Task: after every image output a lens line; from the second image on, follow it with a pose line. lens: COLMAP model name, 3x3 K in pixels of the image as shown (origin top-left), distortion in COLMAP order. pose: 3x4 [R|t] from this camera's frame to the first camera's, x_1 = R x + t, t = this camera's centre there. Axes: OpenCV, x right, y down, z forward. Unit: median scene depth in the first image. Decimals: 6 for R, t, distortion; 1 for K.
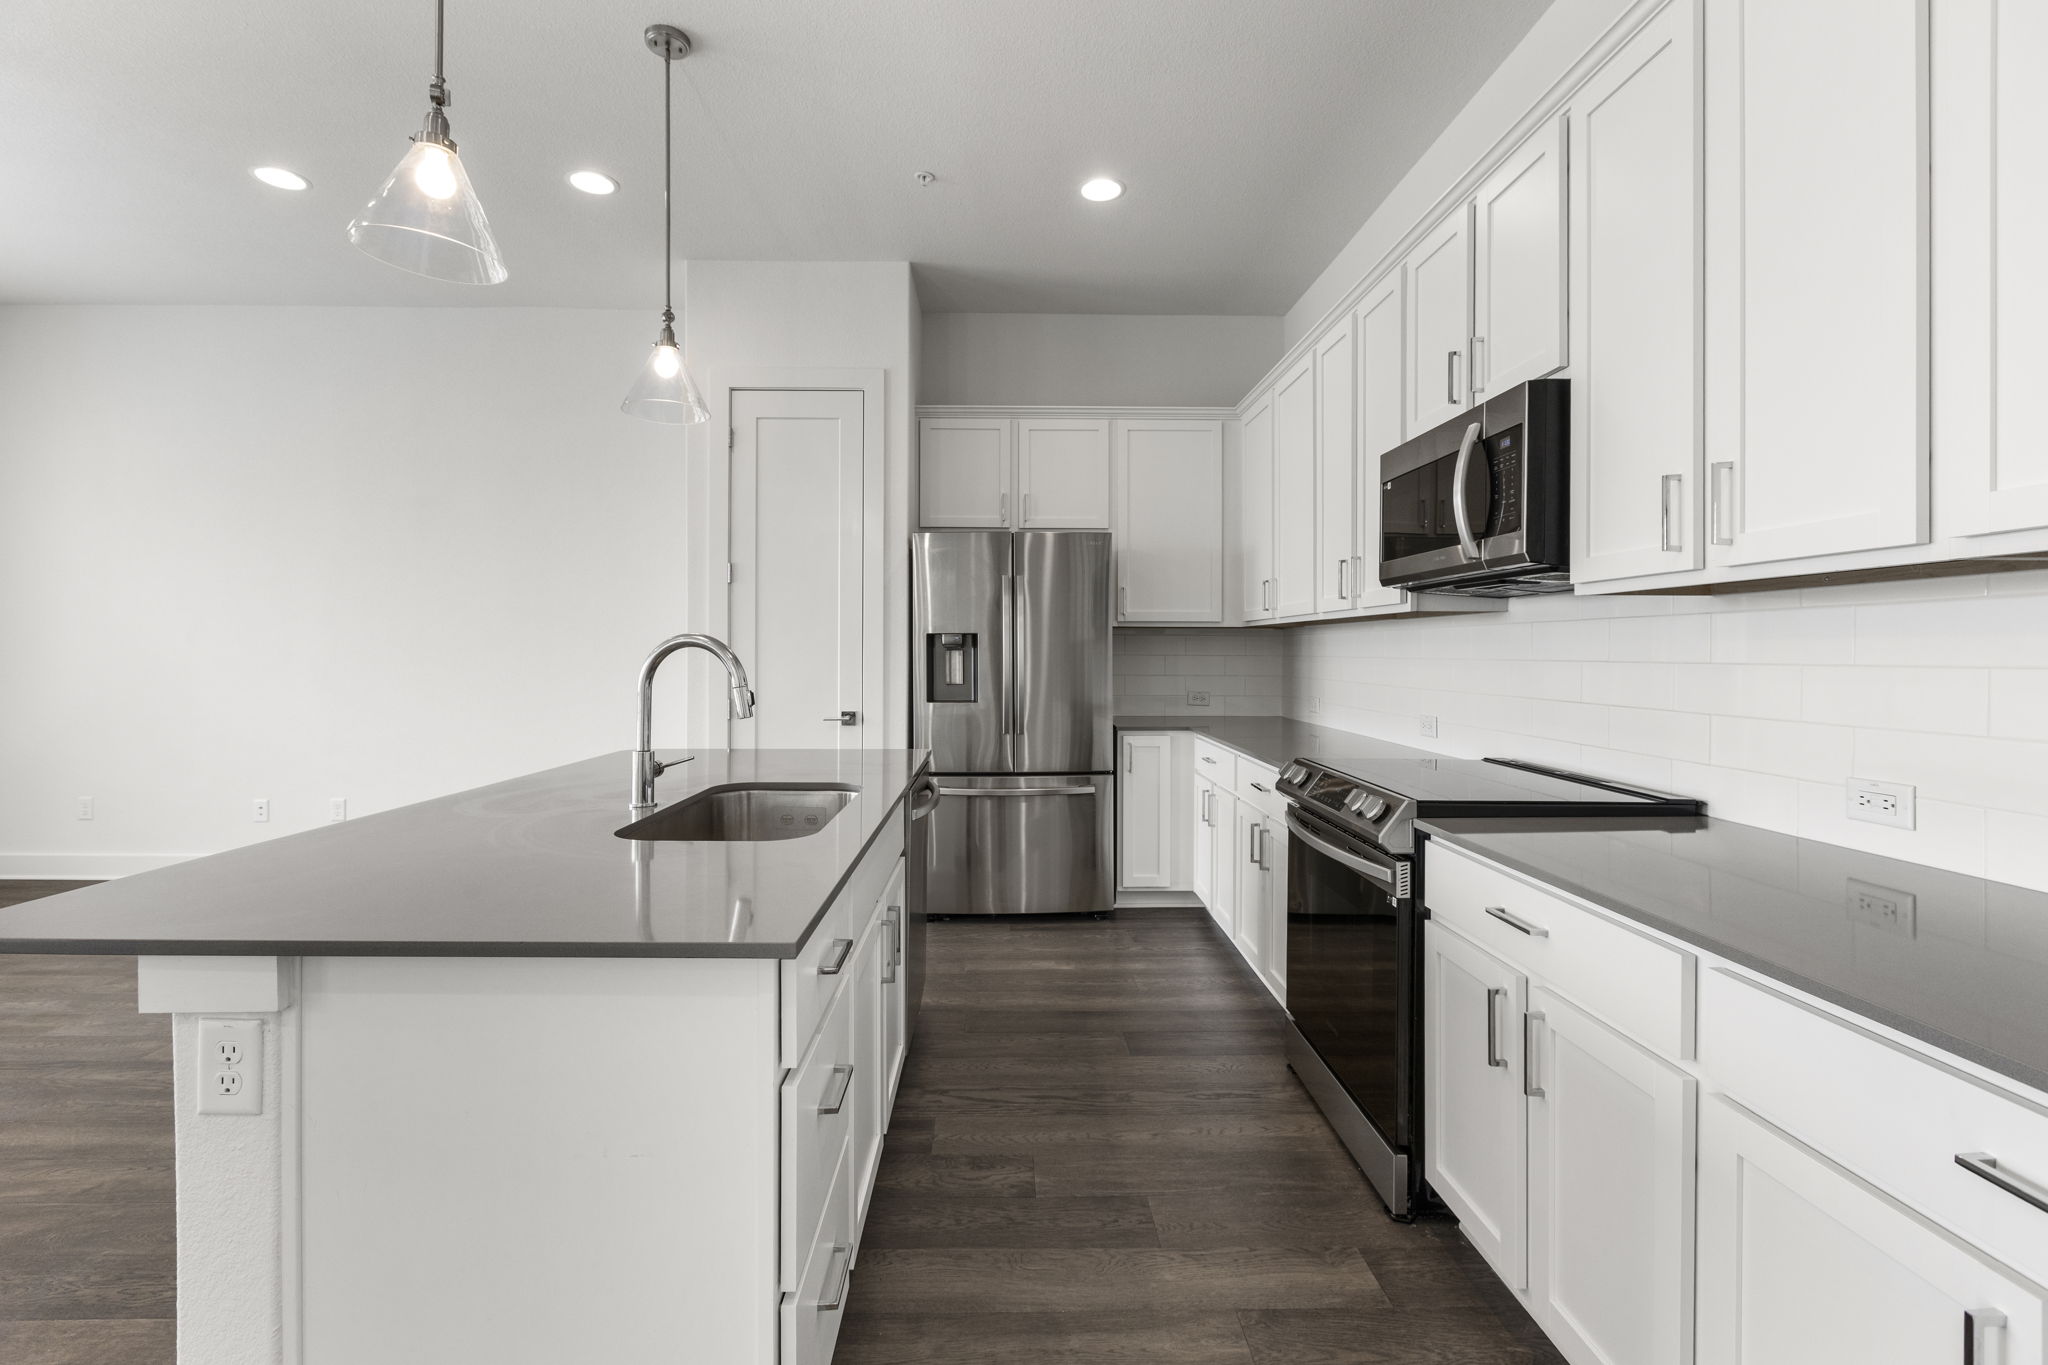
lens RADIAL K [[912.2, 0, 1020.3], [0, 912.2, 663.7], [0, 0, 1]] dist [-0.002690, -0.000105]
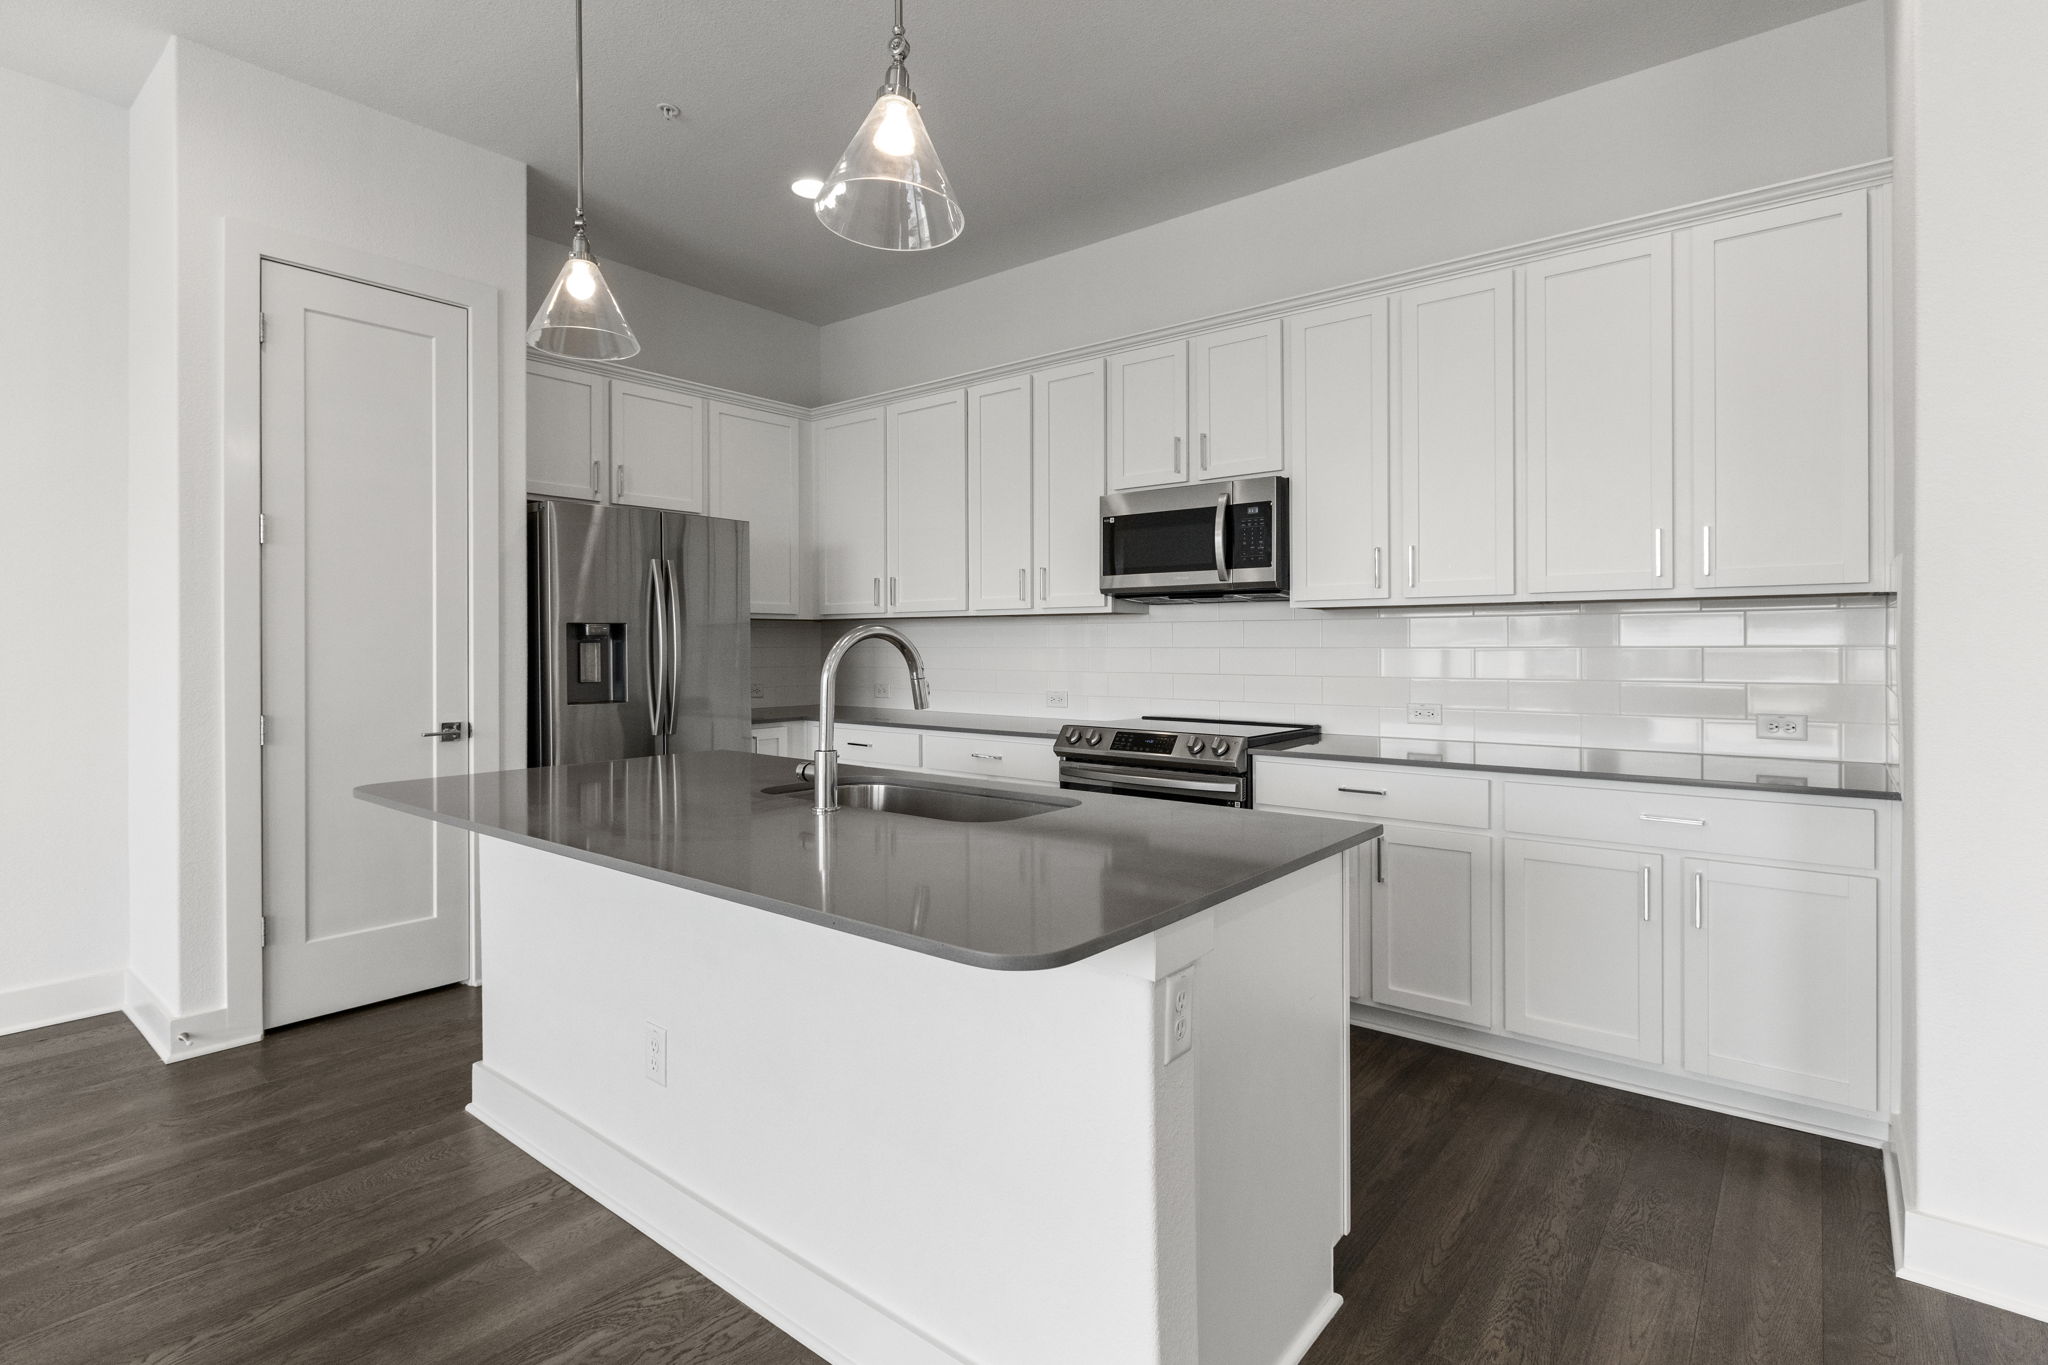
lens RADIAL K [[981.8, 0, 1025.2], [0, 981.8, 663.0], [0, 0, 1]] dist [0.000393, 0.000075]
pose [[0.642120, -0.019150, 0.766365, -0.784320], [0.014104, 0.999814, 0.013166, -0.003092], [-0.766475, 0.002354, 0.642270, 0.149901]]
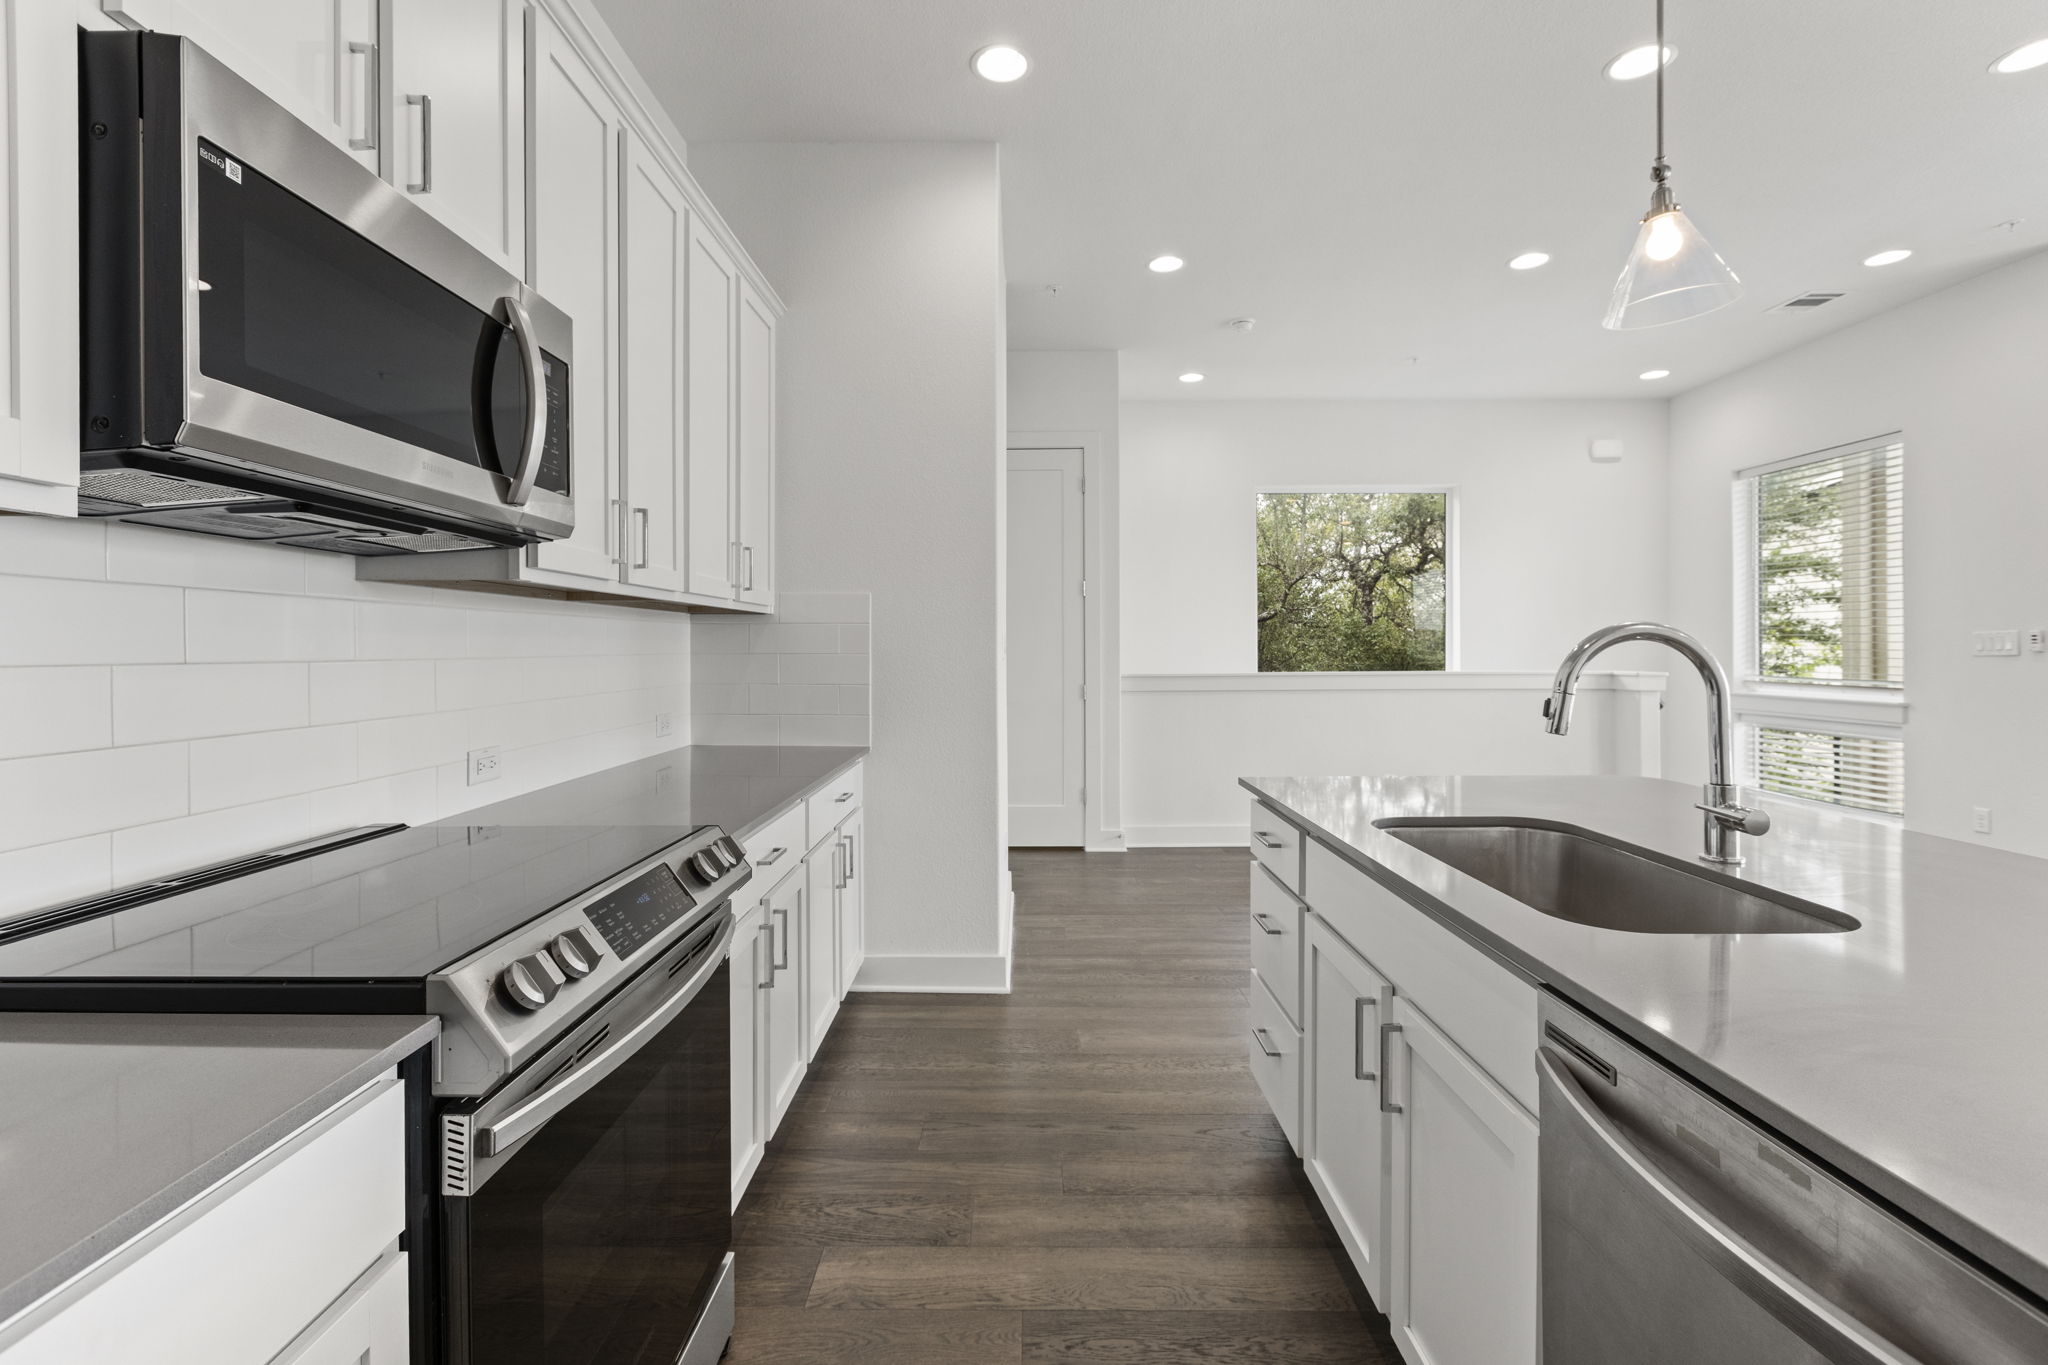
lens RADIAL K [[912.2, 0, 1016.3], [0, 912.2, 671.0], [0, 0, 1]] dist [-0.002690, -0.000105]
pose [[-0.999559, -0.003037, 0.029545, 0.093963], [-0.002019, 0.999405, 0.034432, -0.013749], [-0.029632, 0.034357, -0.998970, 1.300635]]
